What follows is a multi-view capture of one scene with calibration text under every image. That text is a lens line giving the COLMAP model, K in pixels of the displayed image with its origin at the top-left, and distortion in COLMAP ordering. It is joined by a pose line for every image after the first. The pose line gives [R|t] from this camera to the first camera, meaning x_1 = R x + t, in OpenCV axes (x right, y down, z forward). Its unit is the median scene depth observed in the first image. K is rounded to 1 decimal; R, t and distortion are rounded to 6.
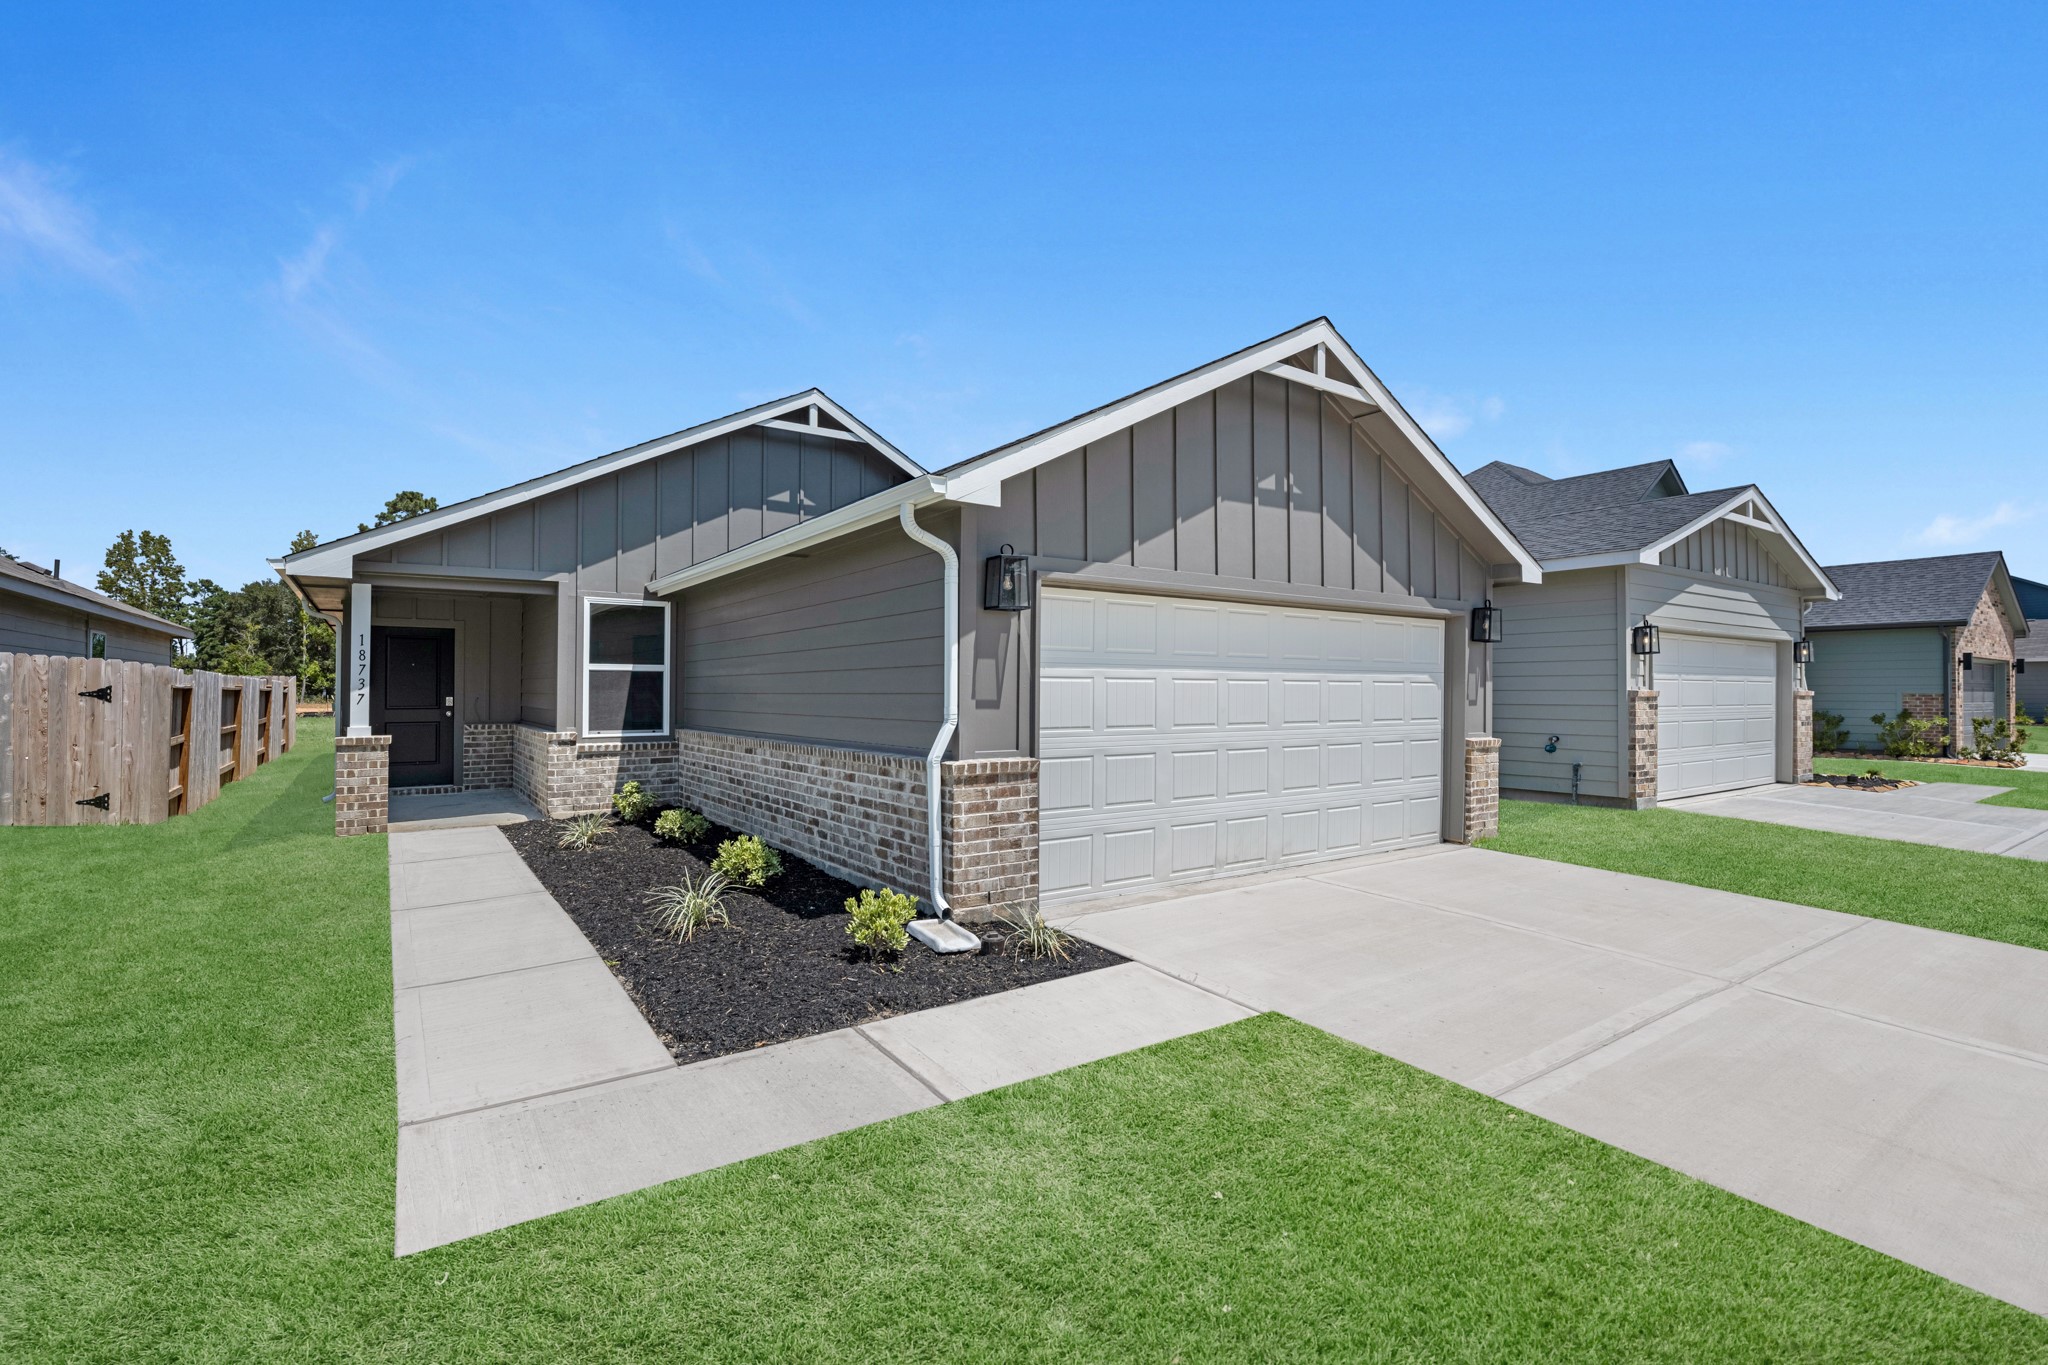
lens RADIAL K [[931.0, 0, 1026.8], [0, 931.0, 682.3], [0, 0, 1]] dist [-0.002392, 0.000317]
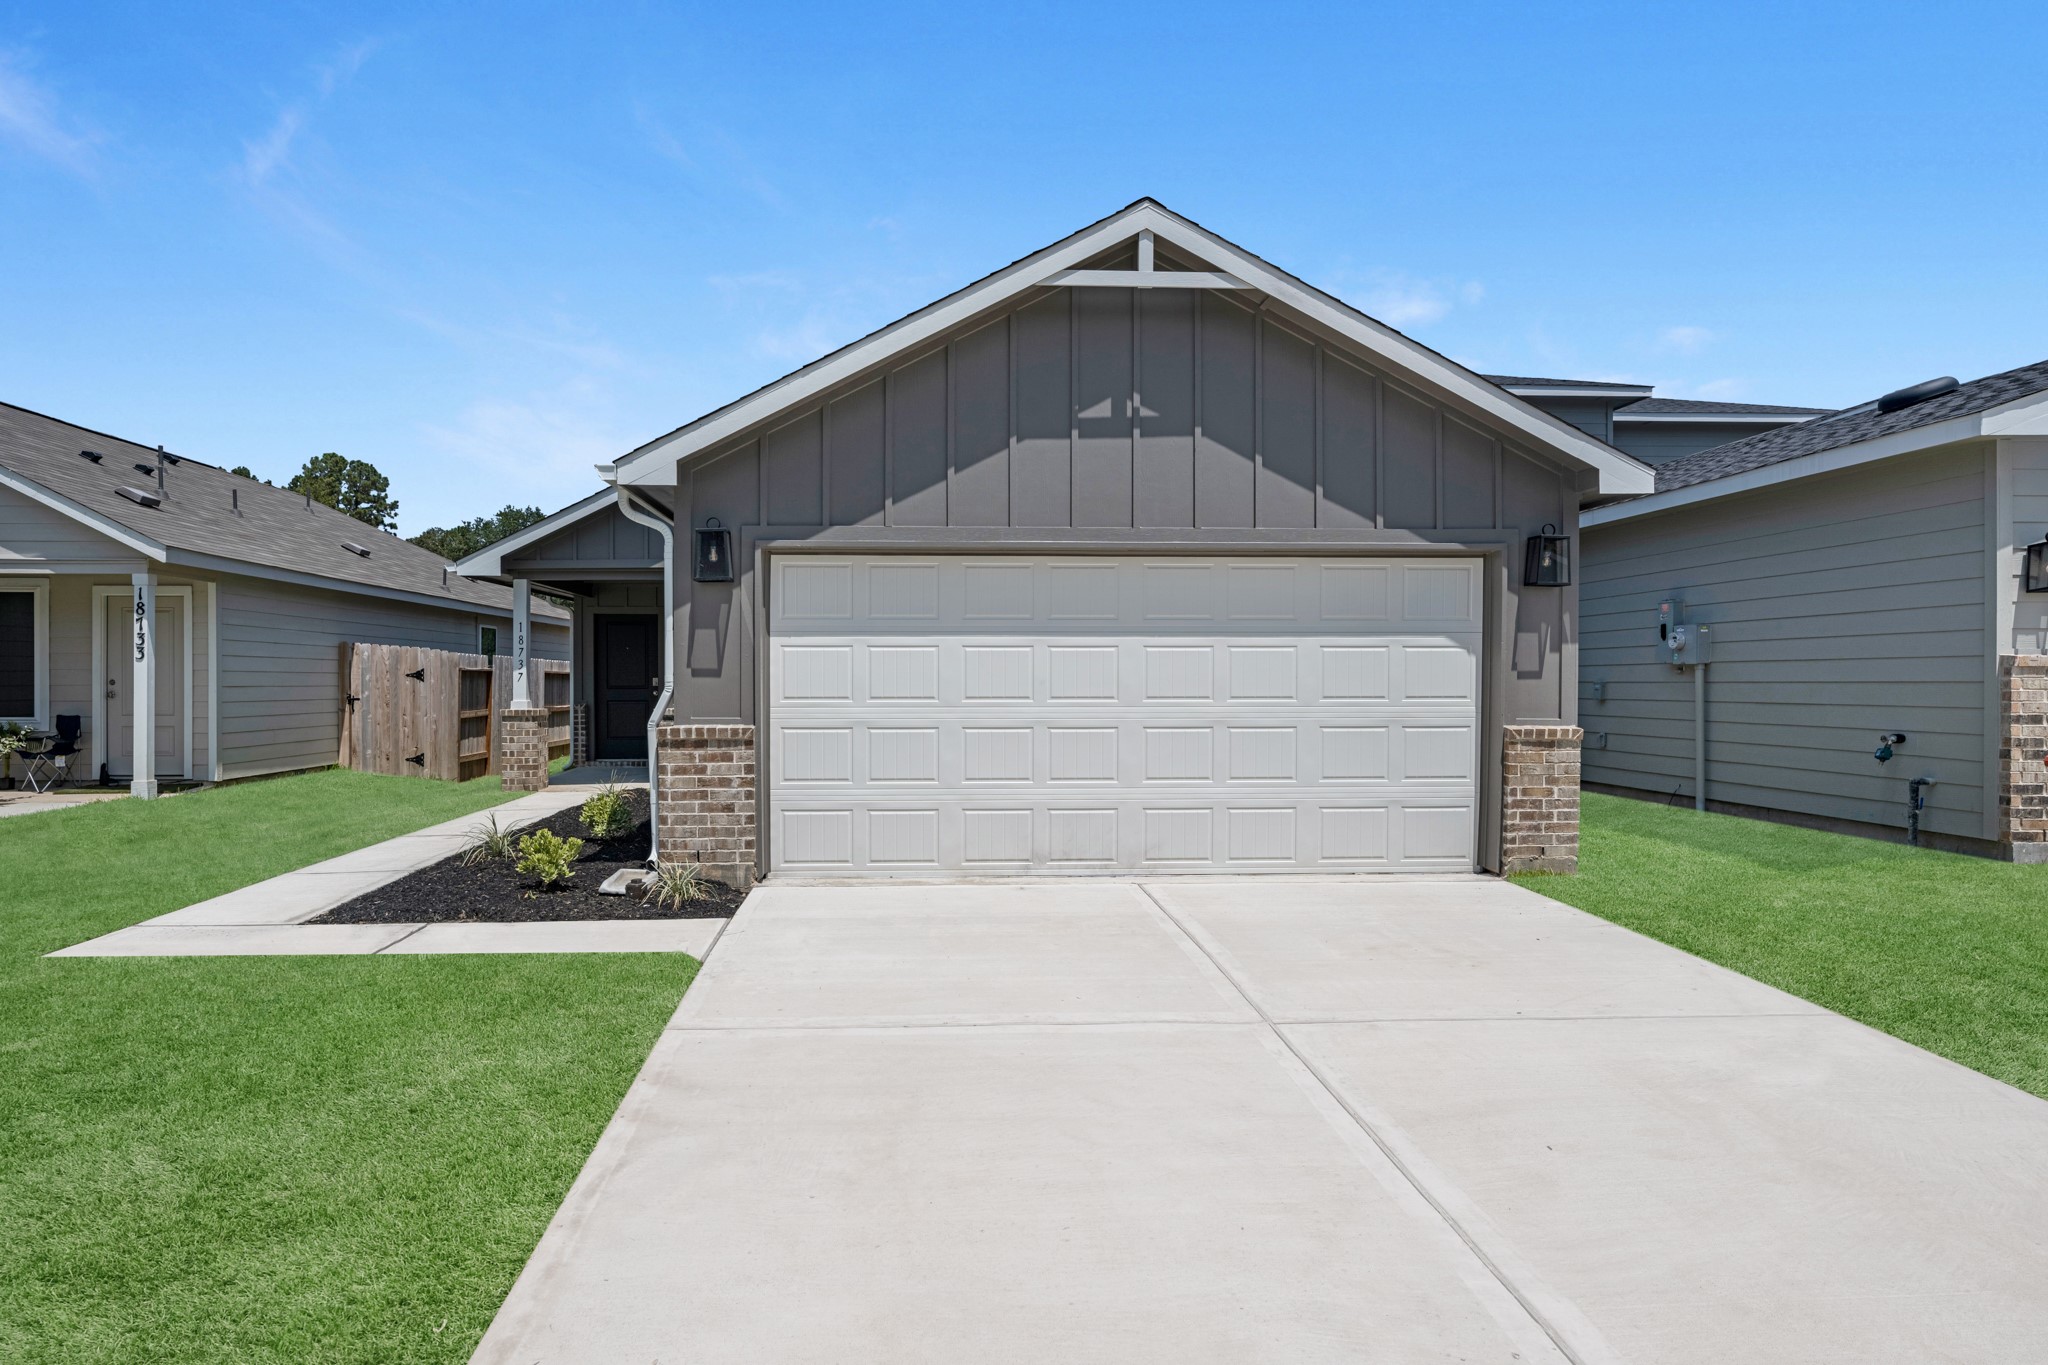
lens RADIAL K [[1265.0, 0, 1008.7], [0, 1265.0, 695.4], [0, 0, 1]] dist [-0.002339, -0.001118]
pose [[0.834002, 0.003033, -0.551753, 0.645822], [0.007976, 0.999814, 0.017553, 0.016925], [0.551704, -0.019040, 0.833823, 0.003037]]
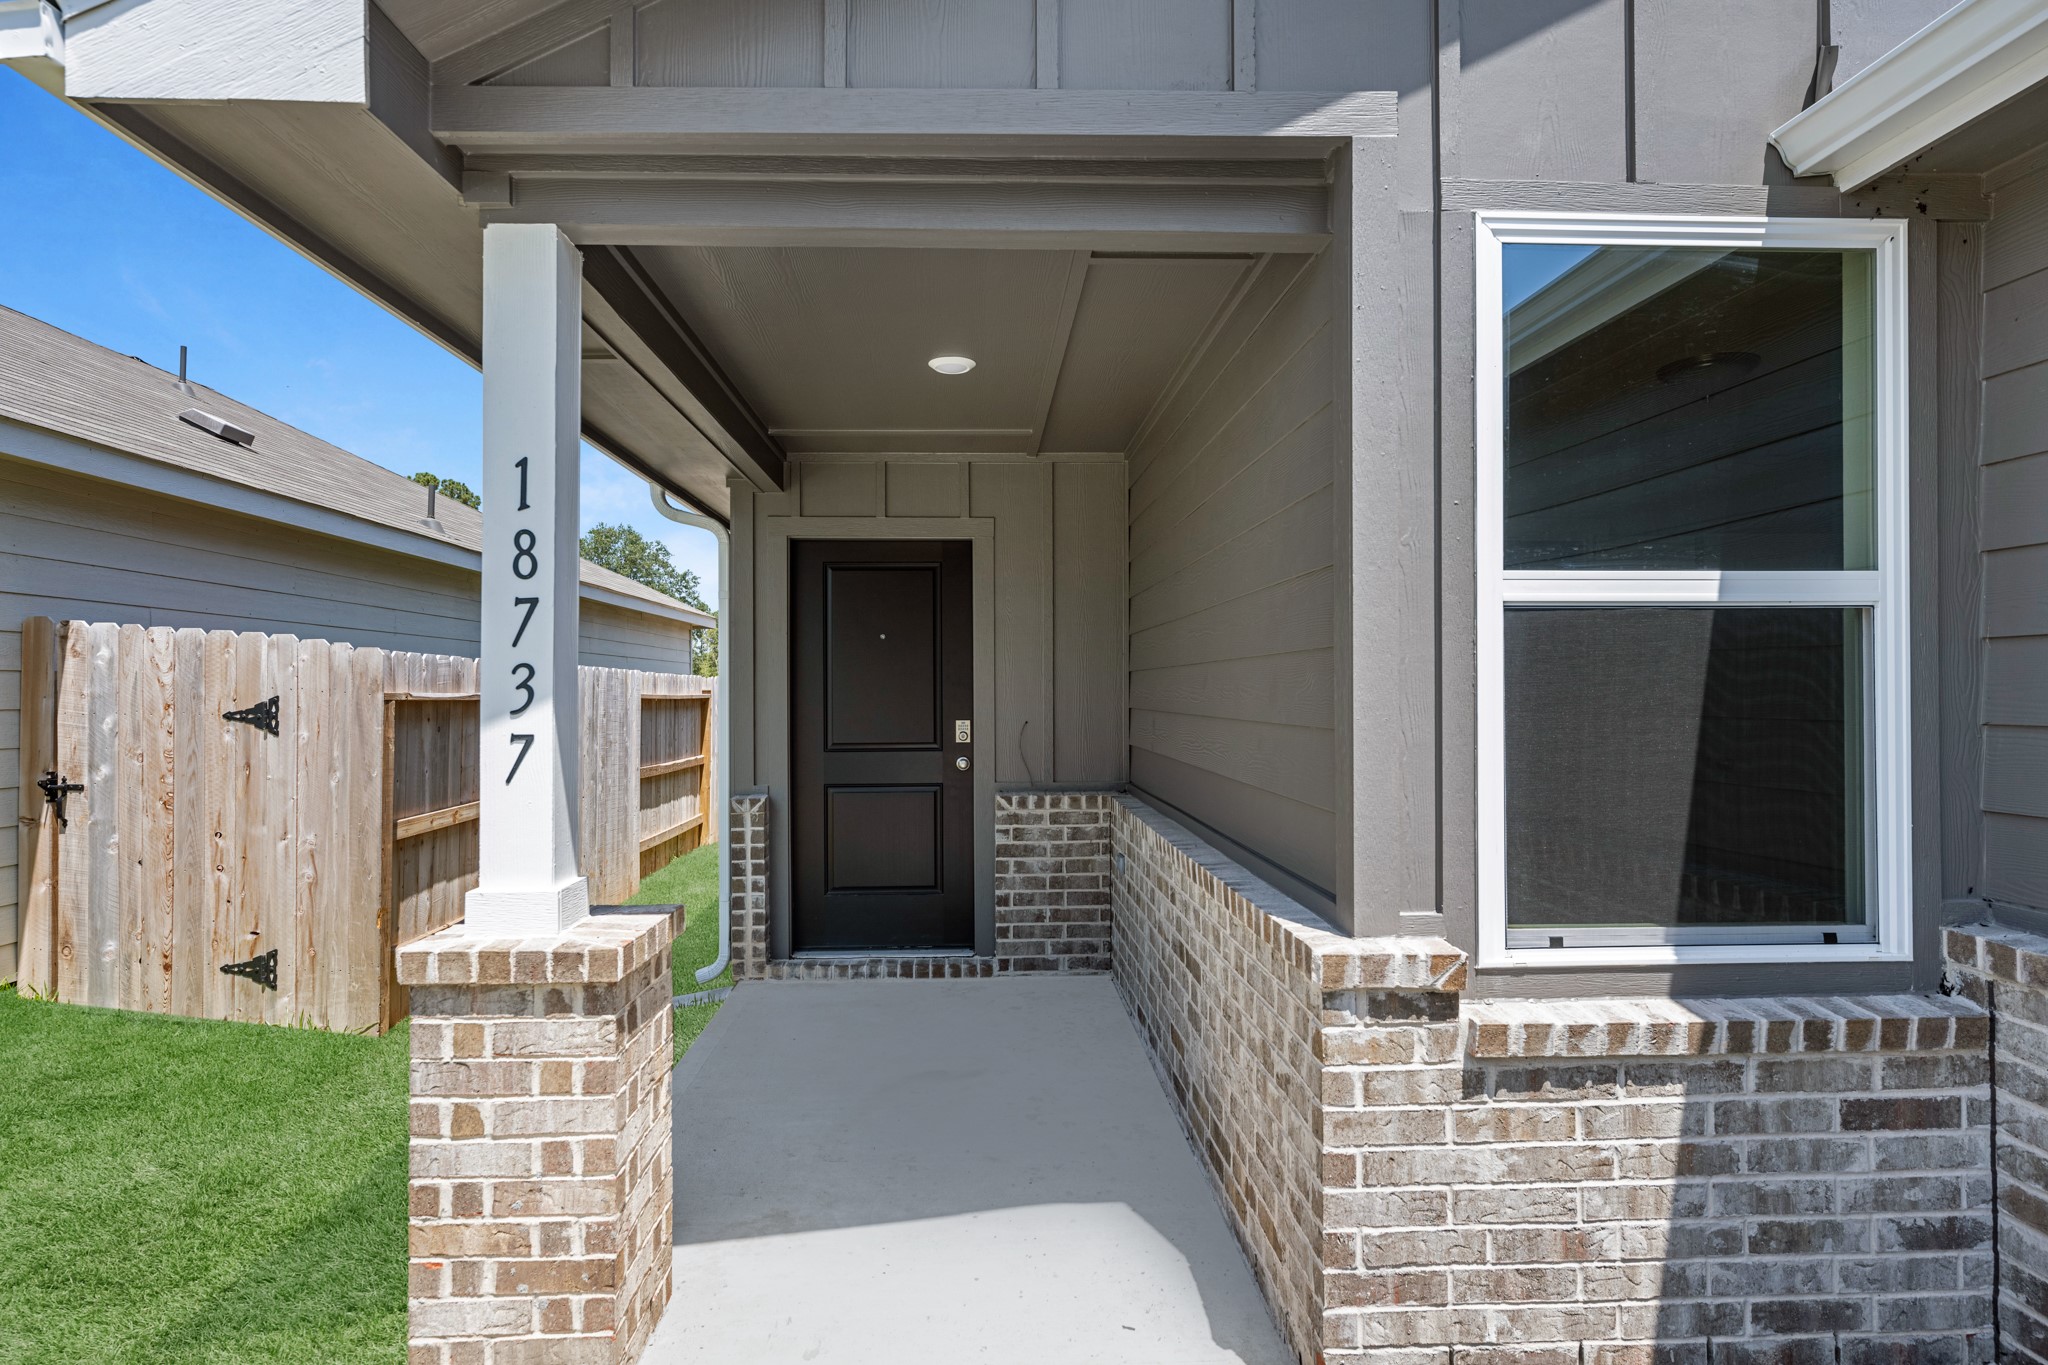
lens RADIAL K [[988.9, 0, 1039.0], [0, 988.9, 688.9], [0, 0, 1]] dist [0.002680, -0.000021]
pose [[0.853492, -0.006762, -0.521063, -0.466413], [0.010917, 0.999928, 0.004906, 0.002123], [0.520992, -0.009875, 0.853504, 0.816757]]
